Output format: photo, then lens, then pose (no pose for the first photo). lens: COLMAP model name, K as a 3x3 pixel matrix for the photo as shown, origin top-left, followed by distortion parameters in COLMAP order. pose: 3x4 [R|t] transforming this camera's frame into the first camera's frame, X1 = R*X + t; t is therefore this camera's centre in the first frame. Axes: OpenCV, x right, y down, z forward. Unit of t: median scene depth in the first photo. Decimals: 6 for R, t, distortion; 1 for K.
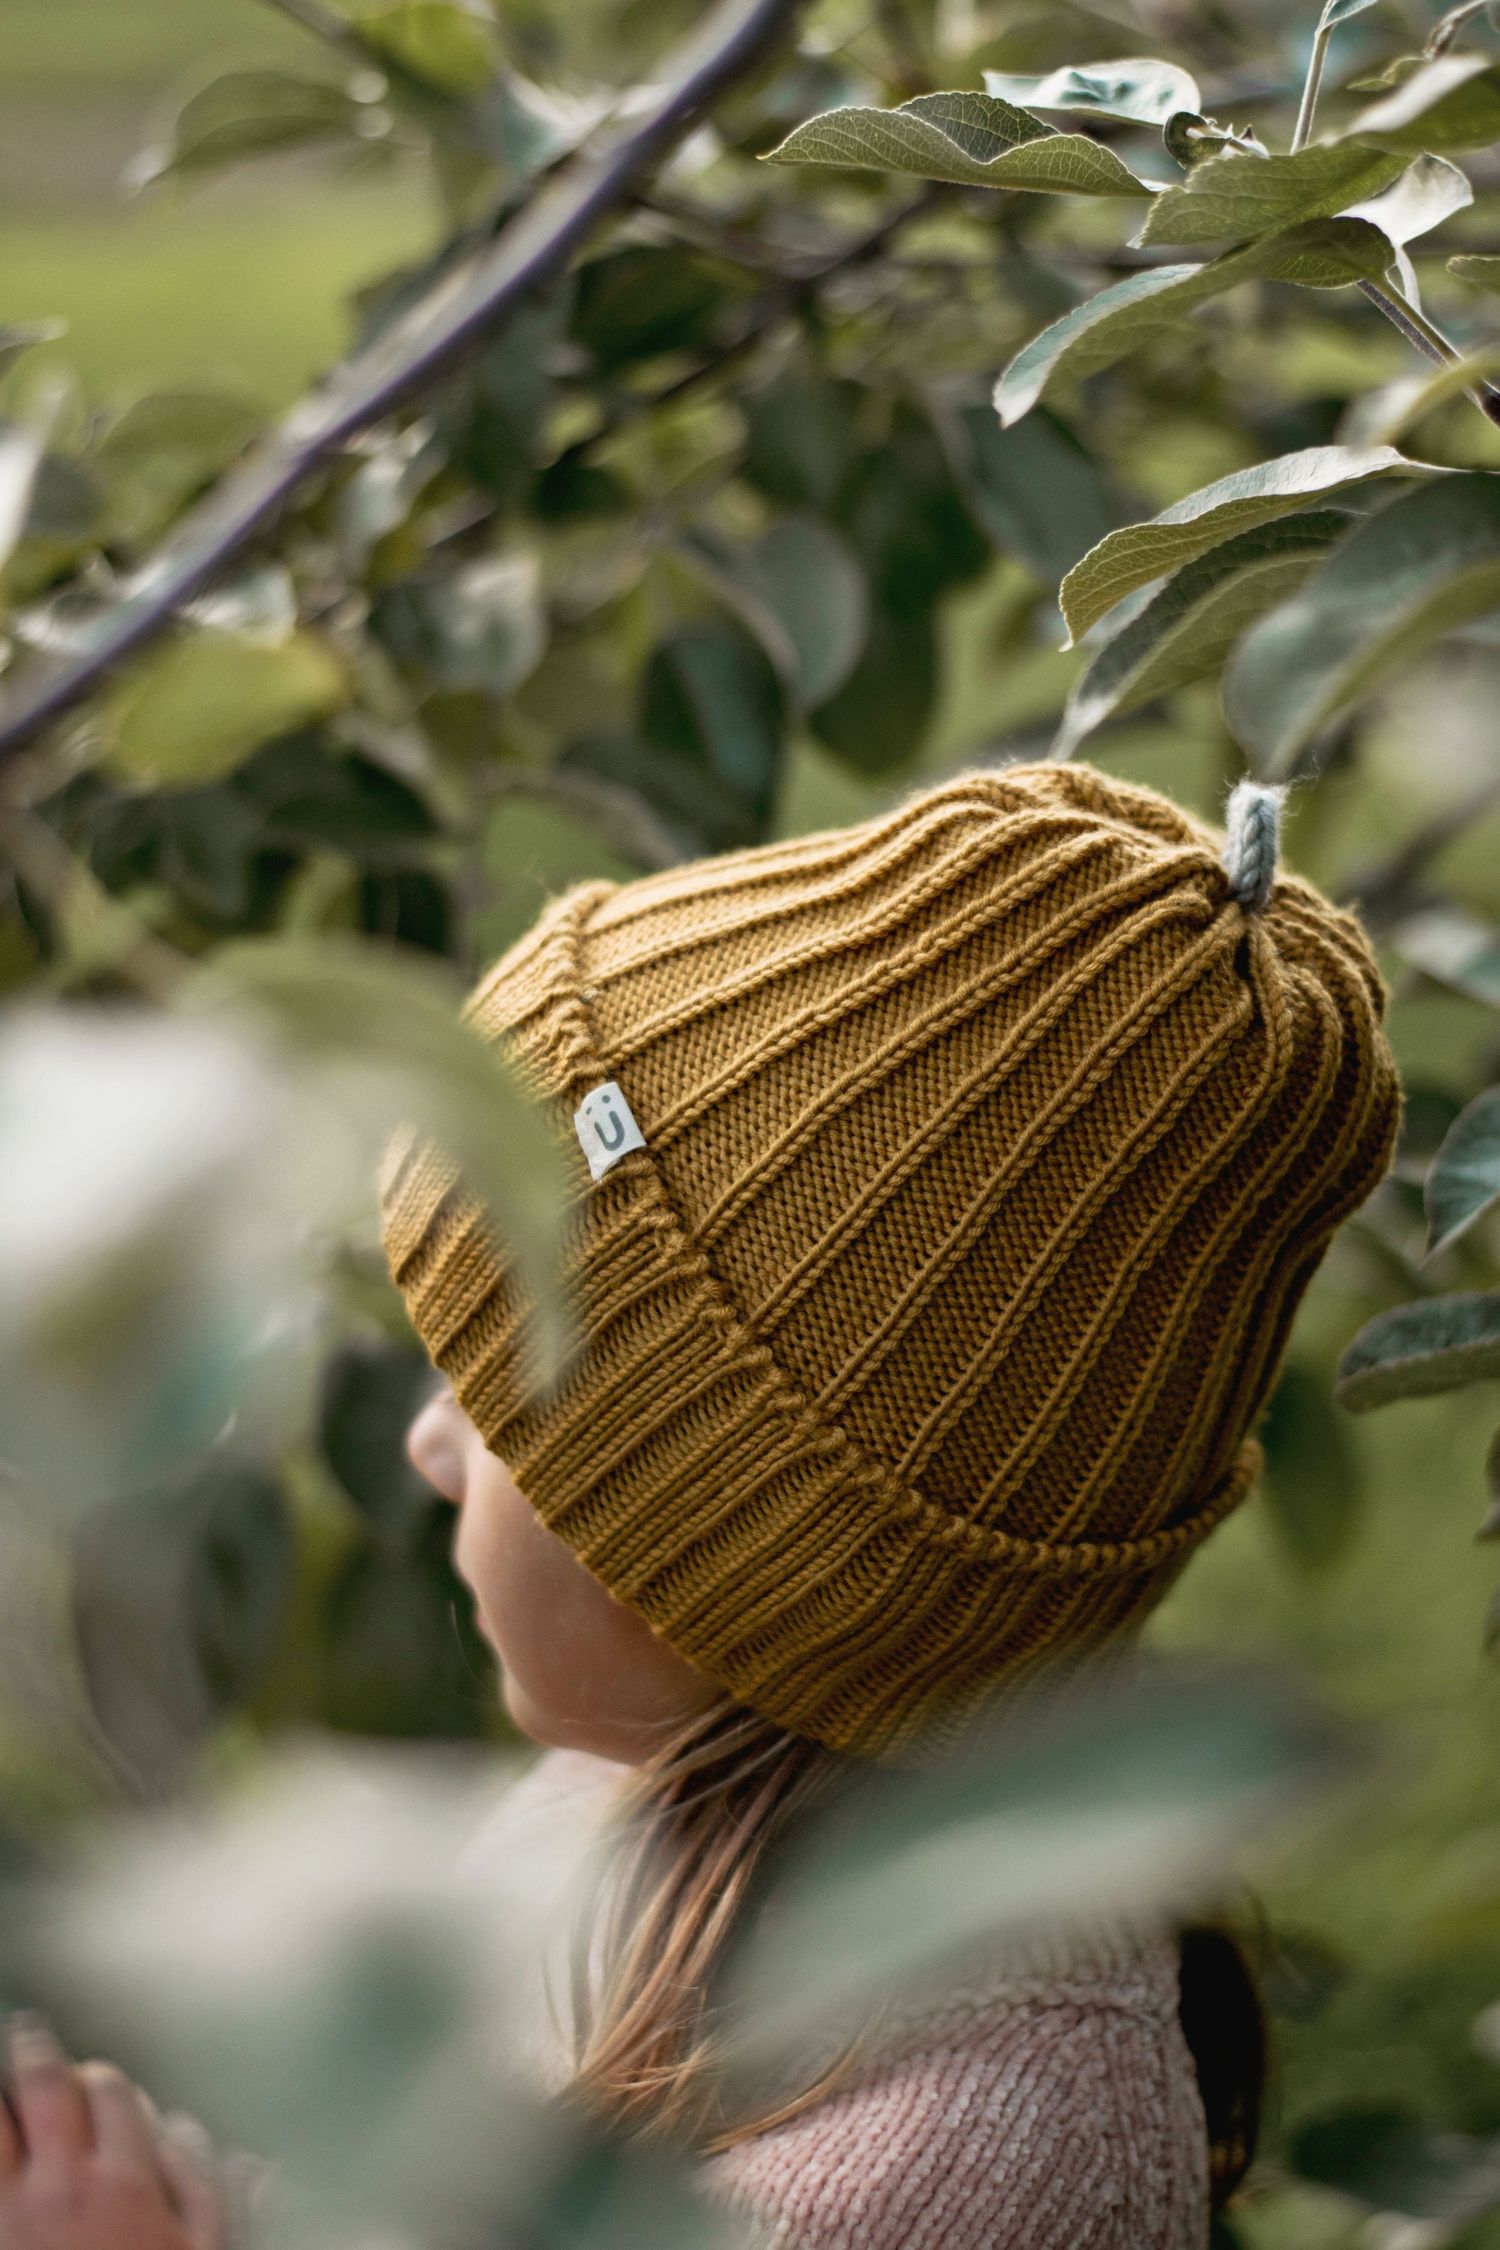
lens RADIAL K [[5109.4, 0, 750.0], [0, 5109.4, 1125.0], [0, 0, 1]] dist [-0.045886, -0.685003]
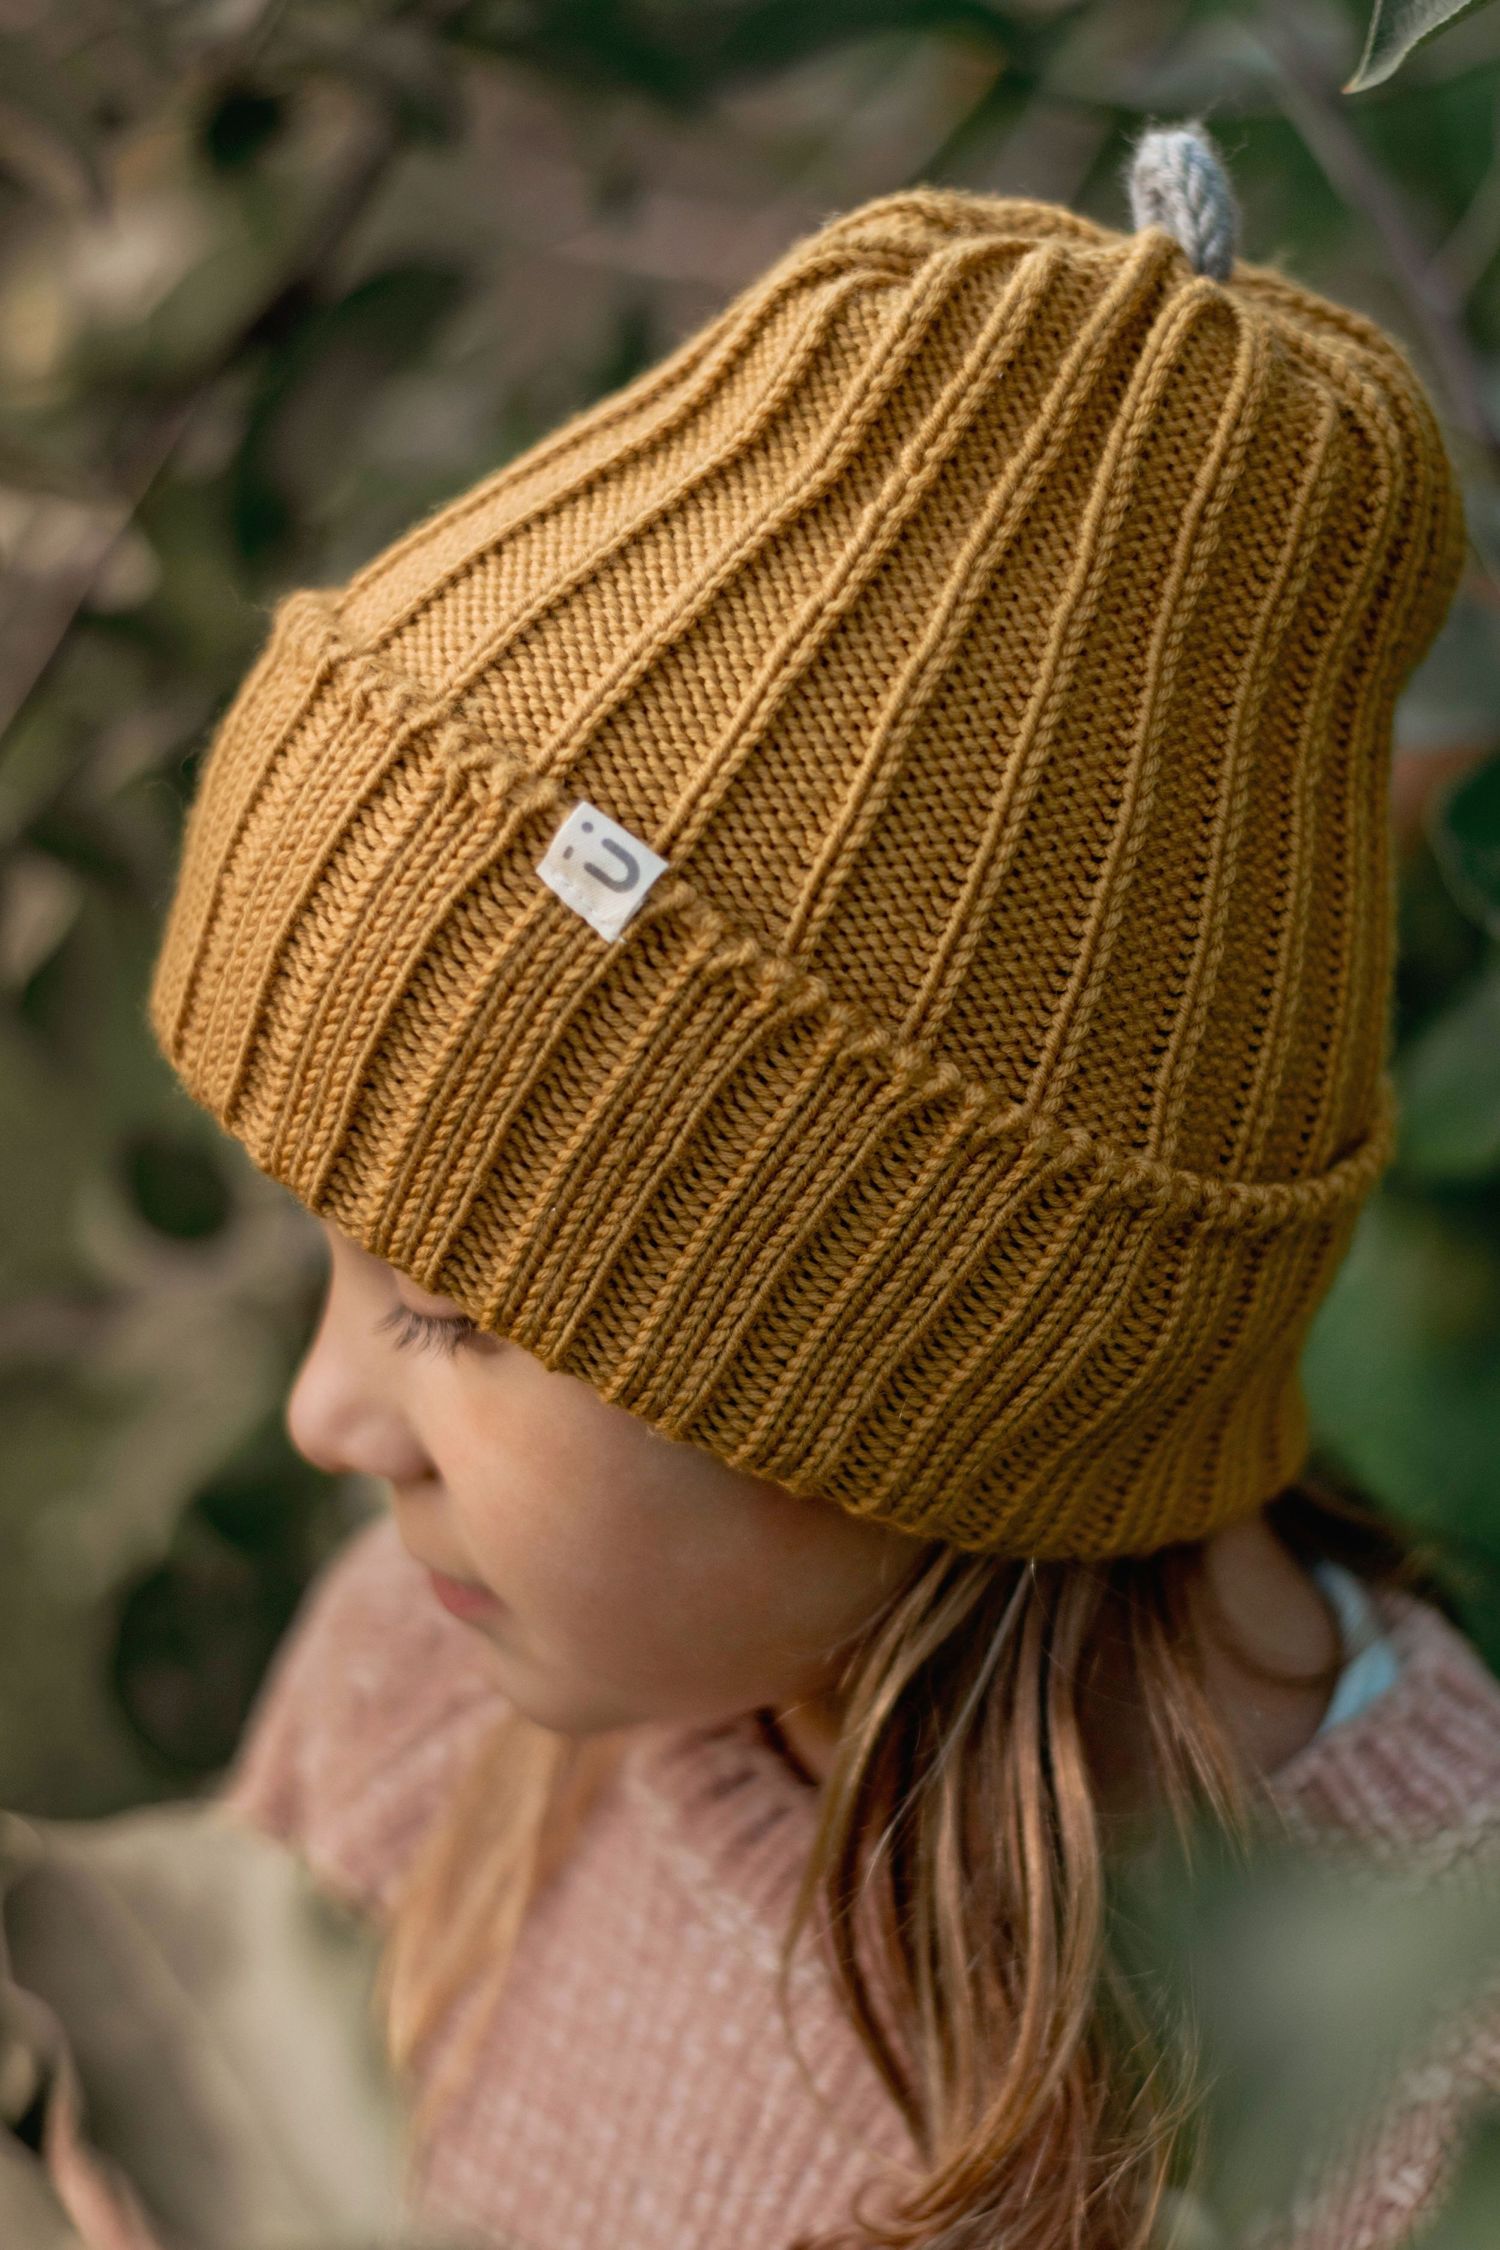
lens RADIAL K [[5109.4, 0, 750.0], [0, 5109.4, 1125.0], [0, 0, 1]] dist [-0.045886, -0.685003]
pose [[0.855880, -0.373900, 0.357305, -0.275999], [0.362274, 0.926501, 0.101751, -0.030544], [-0.369088, 0.042356, 0.928429, 0.347327]]
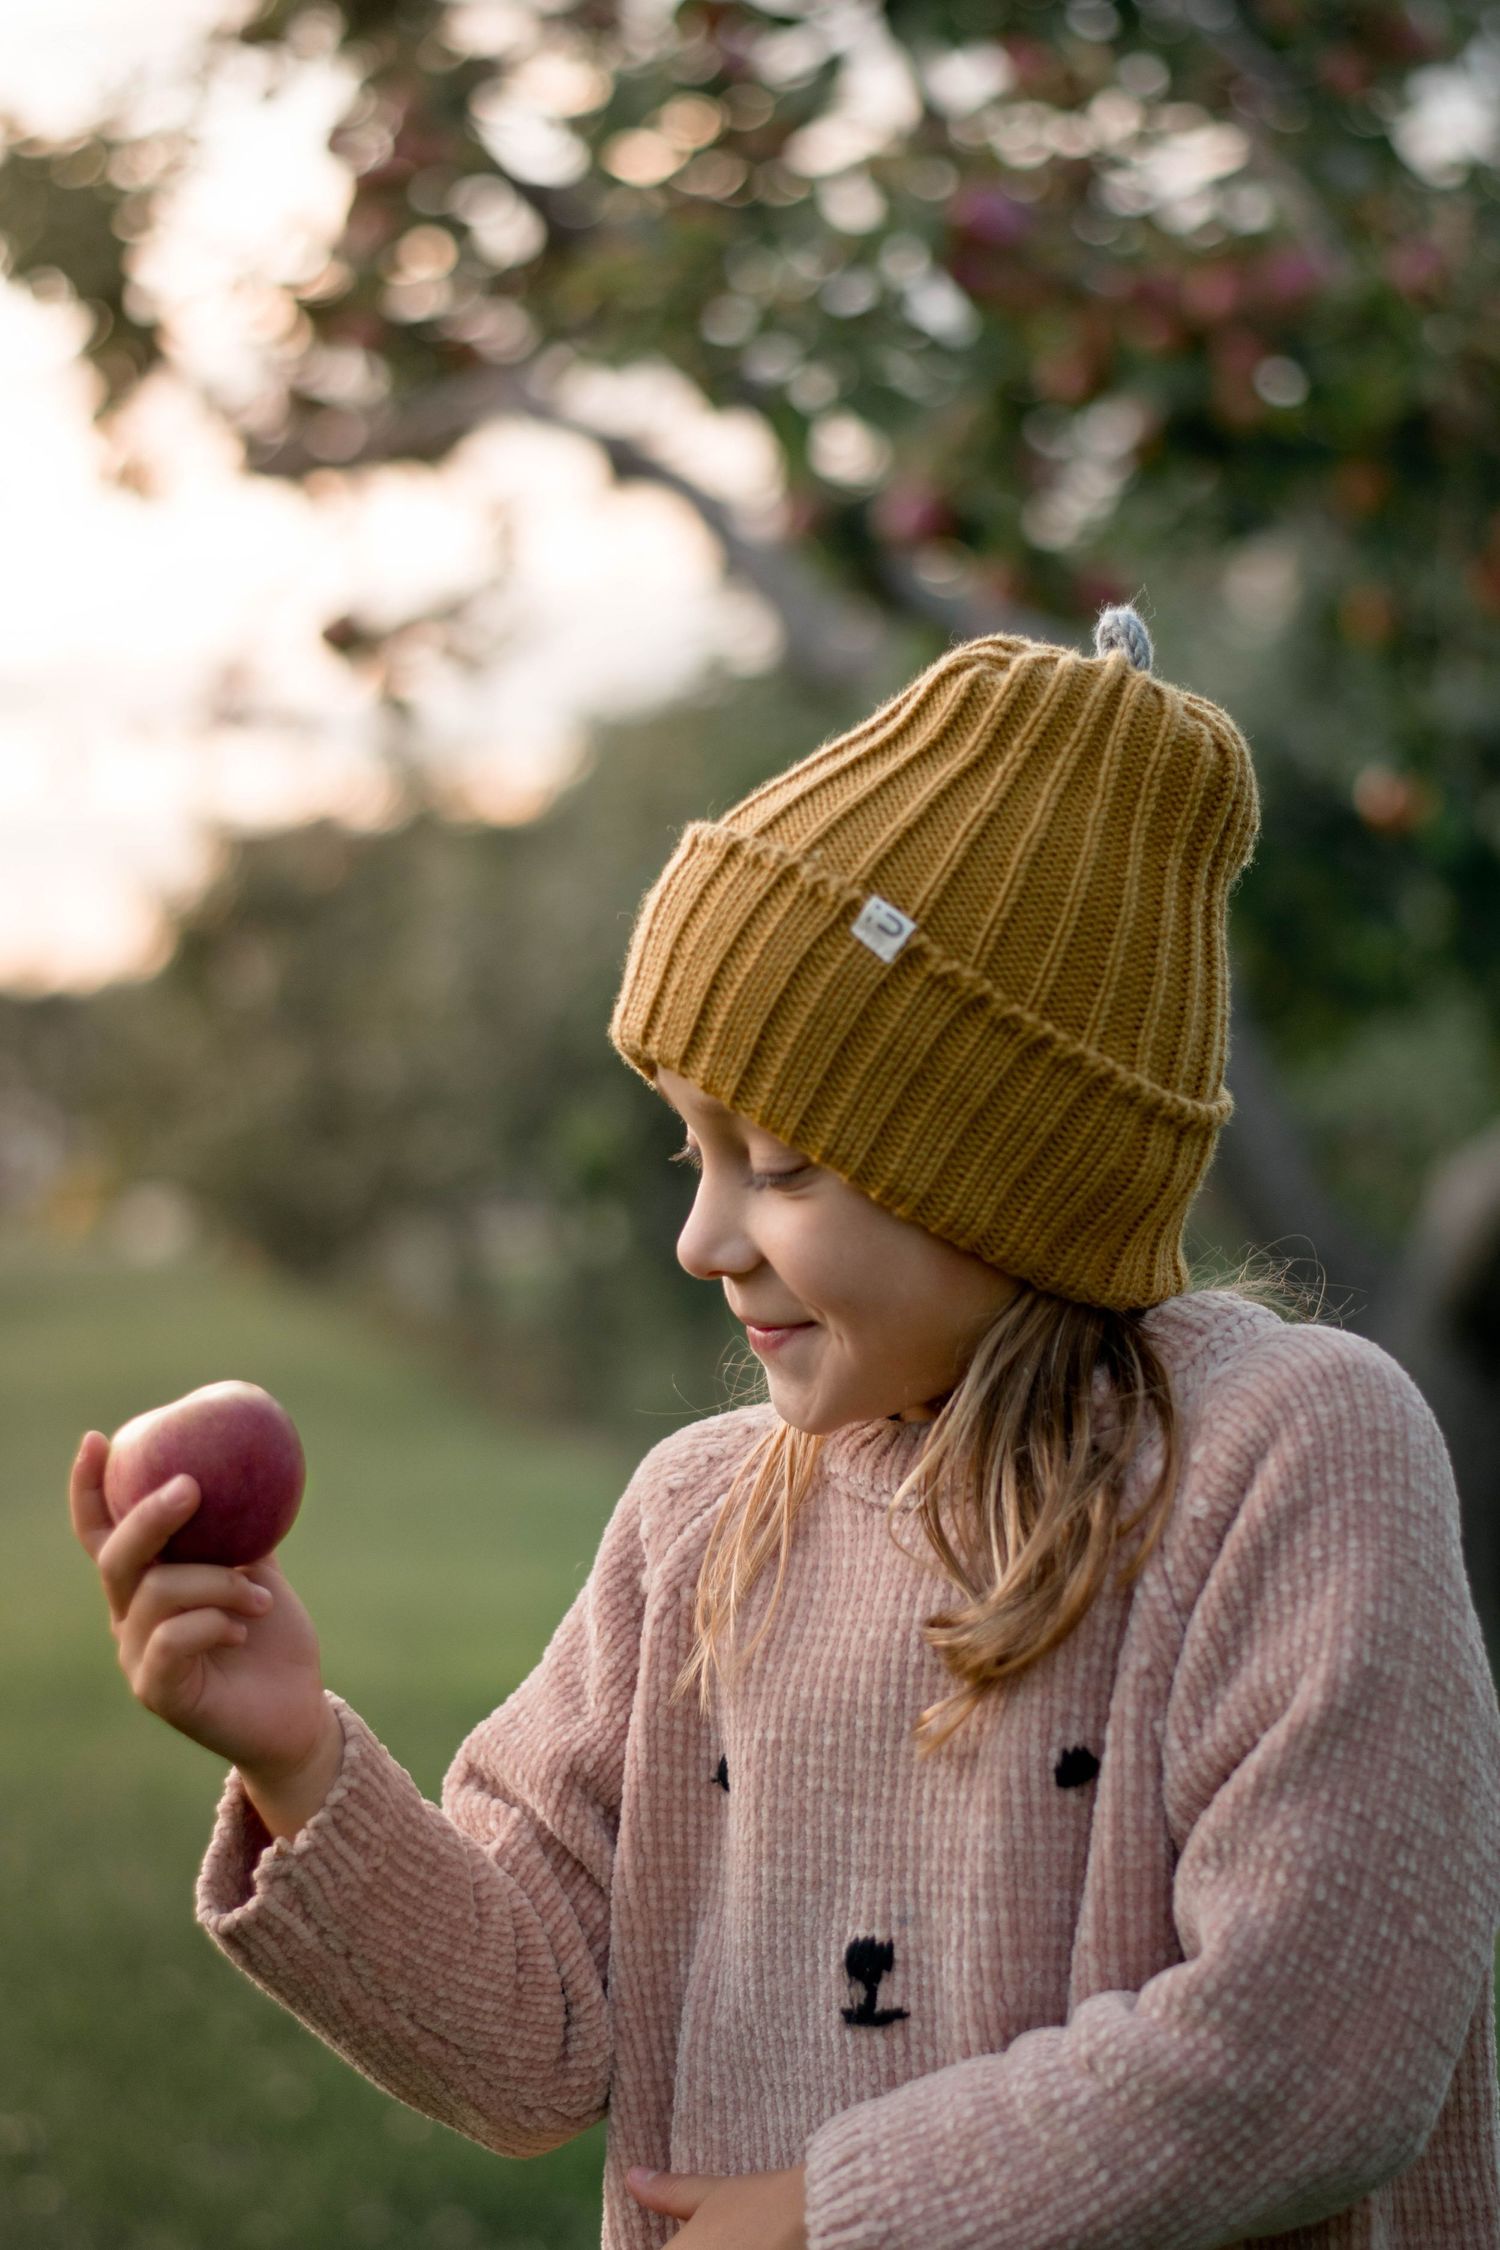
lens RADIAL K [[5109.4, 0, 750.0], [0, 5109.4, 1125.0], [0, 0, 1]] dist [-0.045886, -0.685003]
pose [[0.792321, -0.295571, 0.533728, -0.864733], [0.358758, 0.933298, -0.015730, 0.063617], [-0.493478, 0.203943, 0.845510, -0.210696]]
